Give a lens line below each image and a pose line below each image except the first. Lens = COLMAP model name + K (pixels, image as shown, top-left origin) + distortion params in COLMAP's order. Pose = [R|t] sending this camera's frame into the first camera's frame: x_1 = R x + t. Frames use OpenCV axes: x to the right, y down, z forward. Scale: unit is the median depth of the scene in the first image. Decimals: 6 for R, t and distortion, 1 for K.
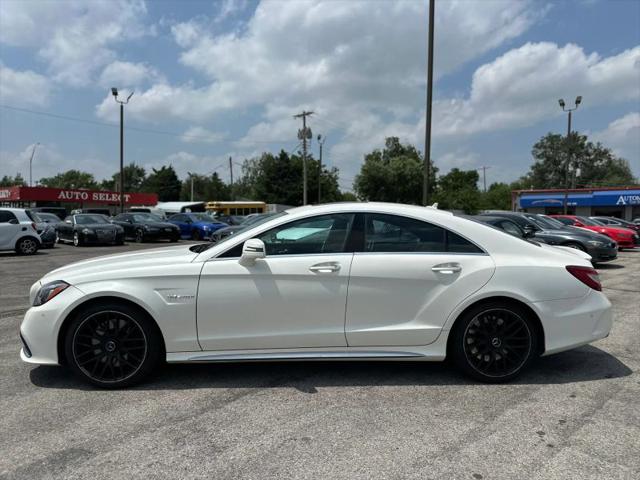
lens RADIAL K [[447.4, 0, 319.1], [0, 447.4, 229.6], [0, 0, 1]] dist [0.007998, -0.002814]
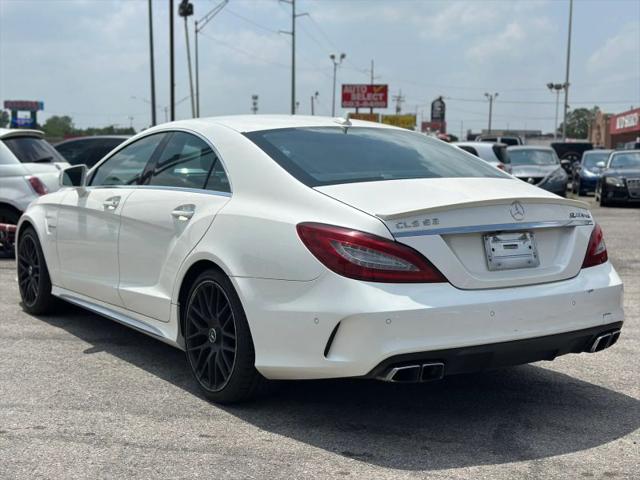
lens RADIAL K [[880.8, 0, 320.0], [0, 880.8, 240.0], [0, 0, 1]] dist [0.113873, 0.000196]
pose [[0.524124, 0.077058, -0.848149, 1.858638], [-0.042254, 0.997025, 0.064472, 0.042230], [0.850593, 0.002047, 0.525821, 0.598394]]
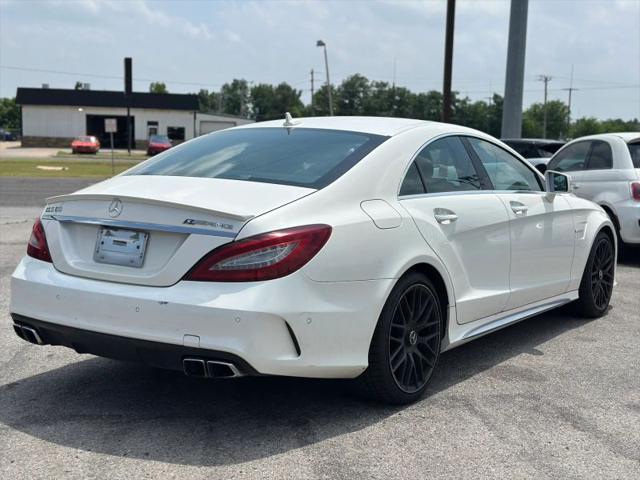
lens RADIAL K [[880.8, 0, 320.0], [0, 880.8, 240.0], [0, 0, 1]] dist [0.113873, 0.000196]
pose [[-0.586265, 0.064146, -0.807576, 1.797286], [-0.068745, 0.989326, 0.128488, -0.078397], [0.807197, 0.130844, -0.575597, 2.638638]]
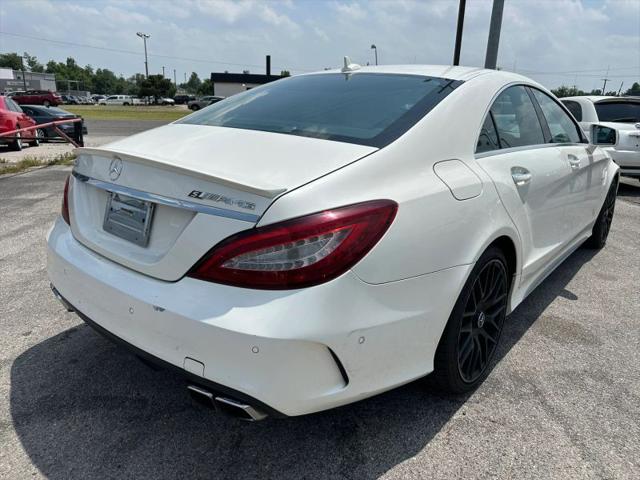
lens RADIAL K [[455.0, 0, 322.7], [0, 455.0, 233.0], [0, 0, 1]] dist [0.005274, -0.001181]
pose [[-0.664381, 0.174390, -0.726764, 1.106429], [-0.076005, 0.951592, 0.297819, -0.036026], [0.743519, 0.253103, -0.618965, 2.119441]]
